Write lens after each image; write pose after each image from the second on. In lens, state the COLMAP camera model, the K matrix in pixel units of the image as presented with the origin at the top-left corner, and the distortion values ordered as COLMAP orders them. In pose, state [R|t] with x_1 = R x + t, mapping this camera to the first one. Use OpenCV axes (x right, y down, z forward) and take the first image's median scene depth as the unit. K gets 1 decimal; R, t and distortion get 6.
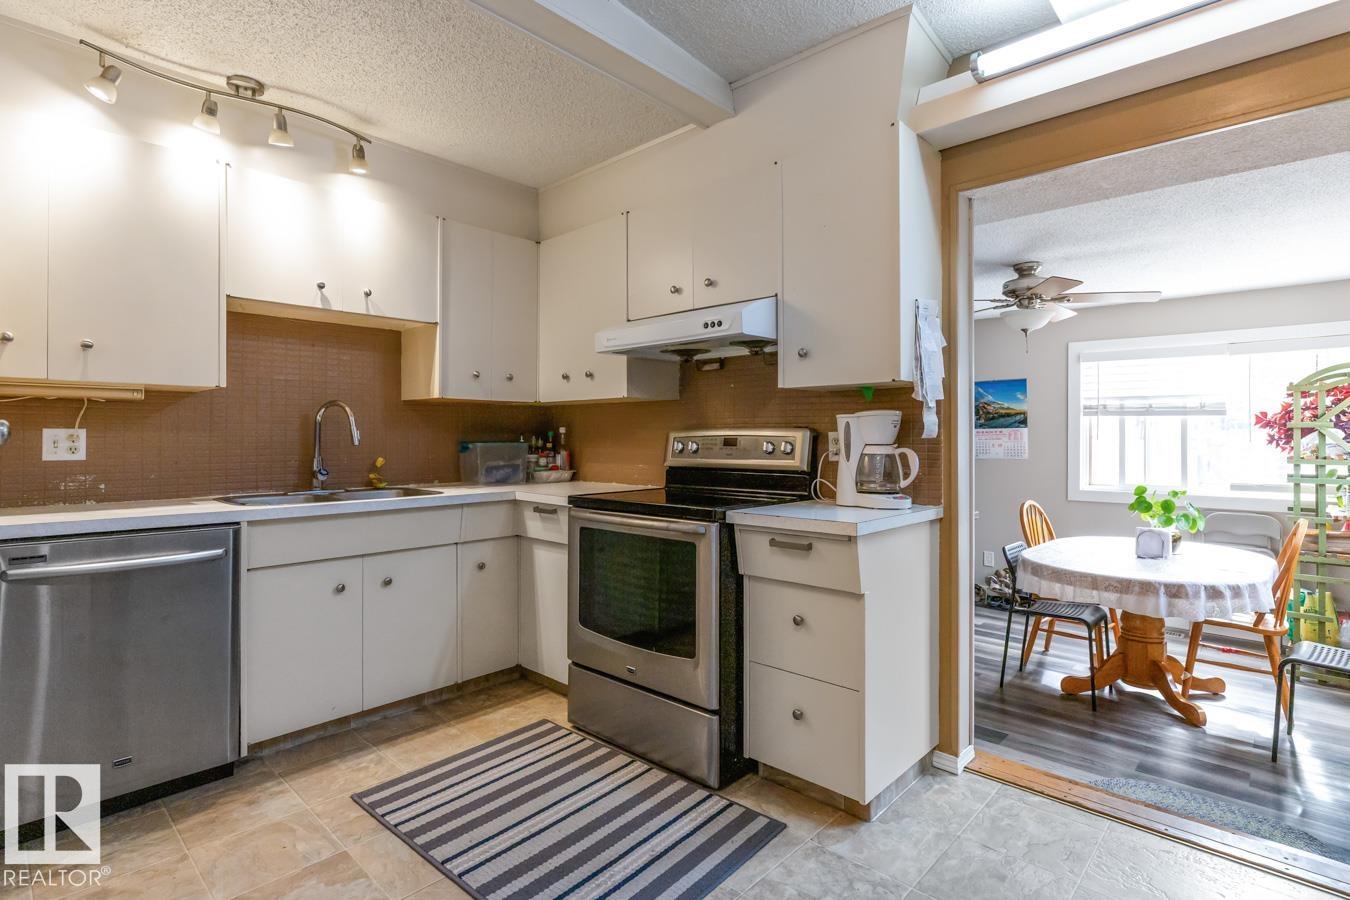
lens RADIAL K [[654.5, 0, 663.5], [0, 654.5, 438.9], [0, 0, 1]] dist [-0.001964, -0.000508]
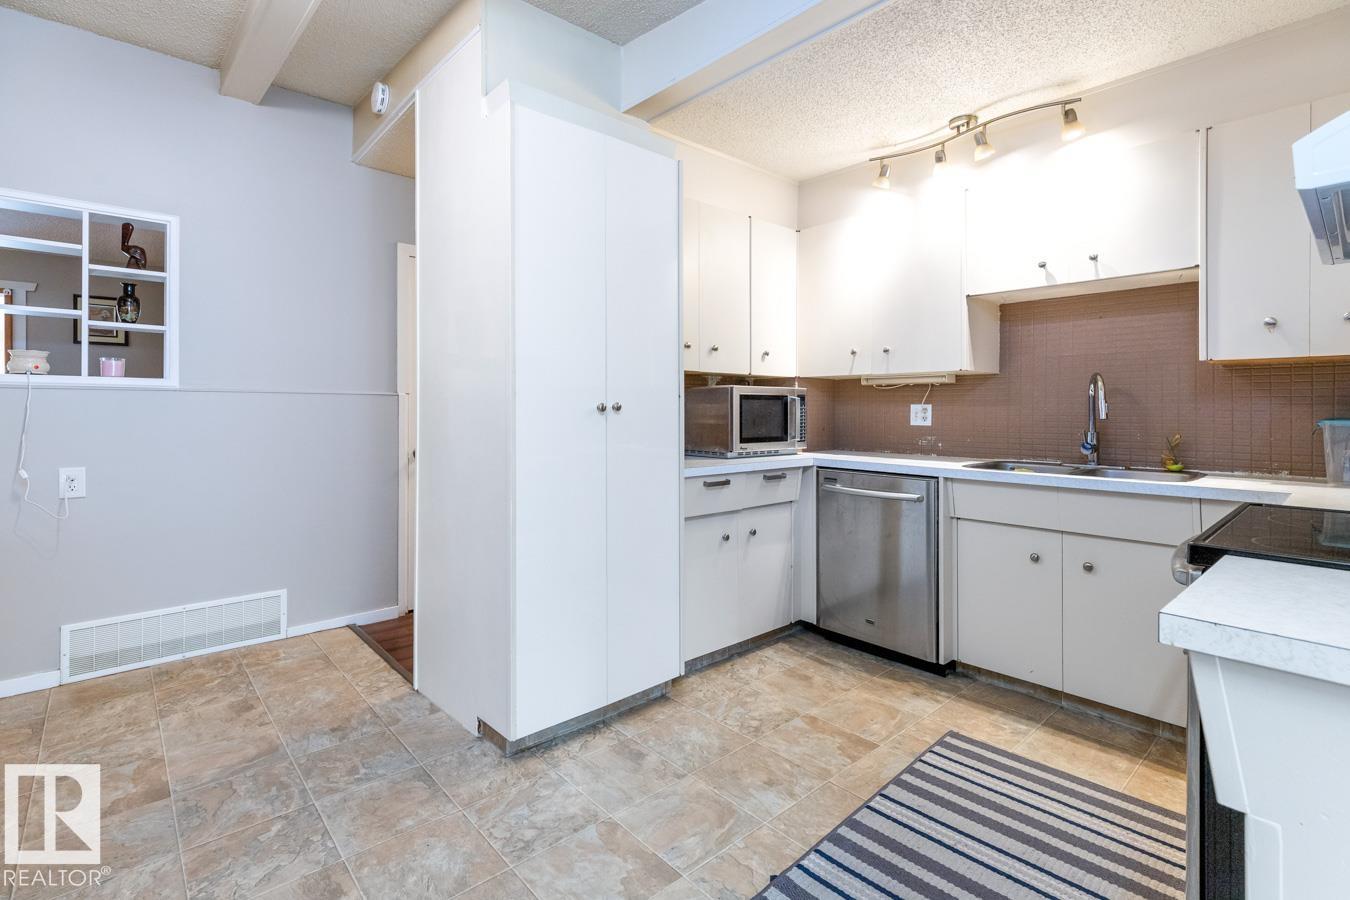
lens RADIAL K [[618.6, 0, 688.3], [0, 618.6, 414.7], [0, 0, 1]] dist [0.002097, -0.001072]
pose [[-0.047607, 0.008893, -0.998827, 0.498355], [-0.005915, 0.999940, 0.009185, -0.001863], [0.998849, 0.006345, -0.047552, 0.498362]]
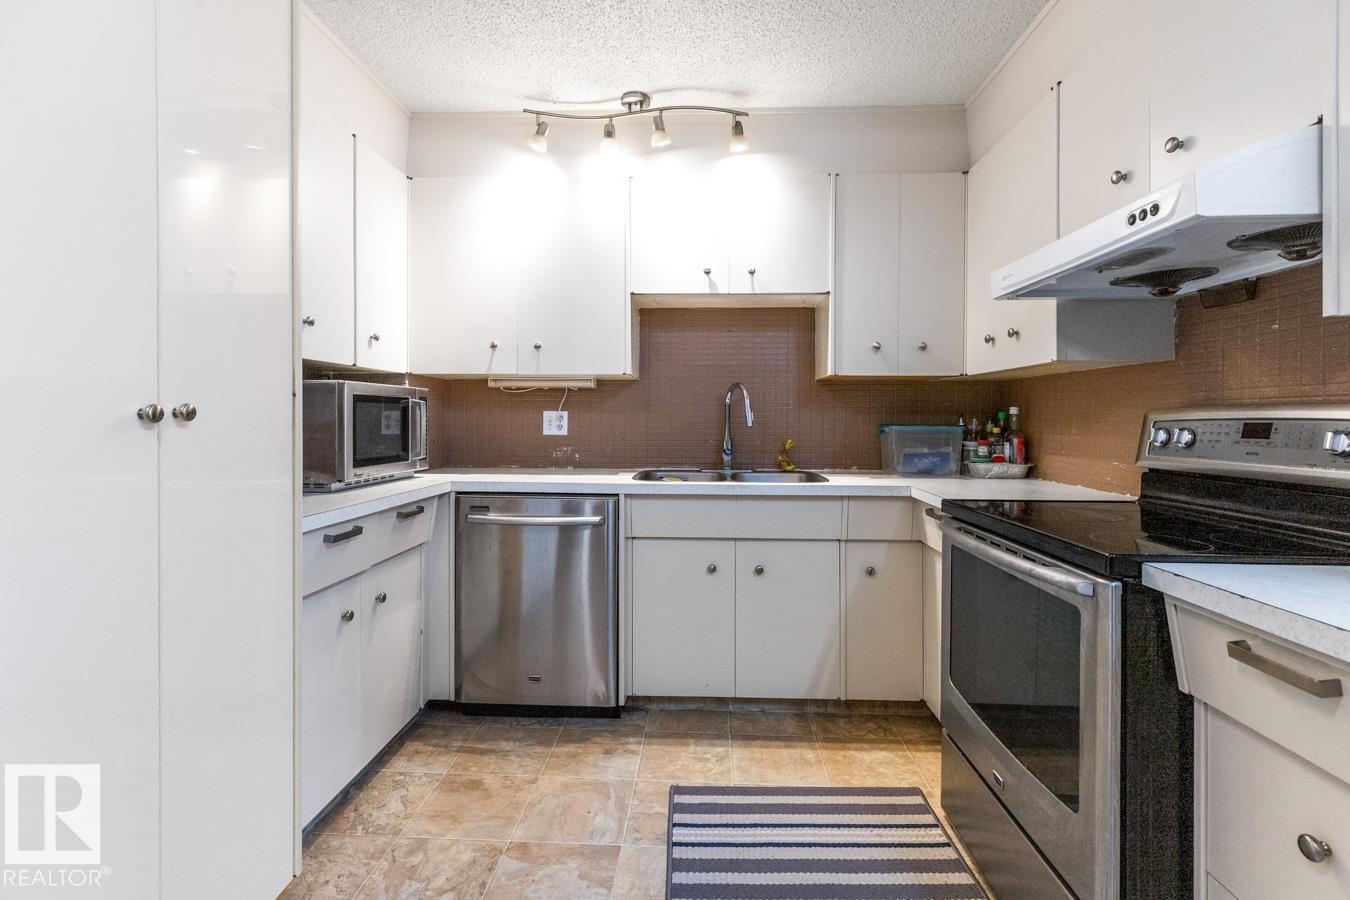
lens RADIAL K [[618.6, 0, 680.5], [0, 618.6, 421.1], [0, 0, 1]] dist [0.002097, -0.001072]
pose [[0.665905, 0.007606, -0.745998, 0.180851], [-0.006777, 0.999968, 0.004146, -0.002334], [0.746006, 0.002294, 0.665936, 0.328005]]
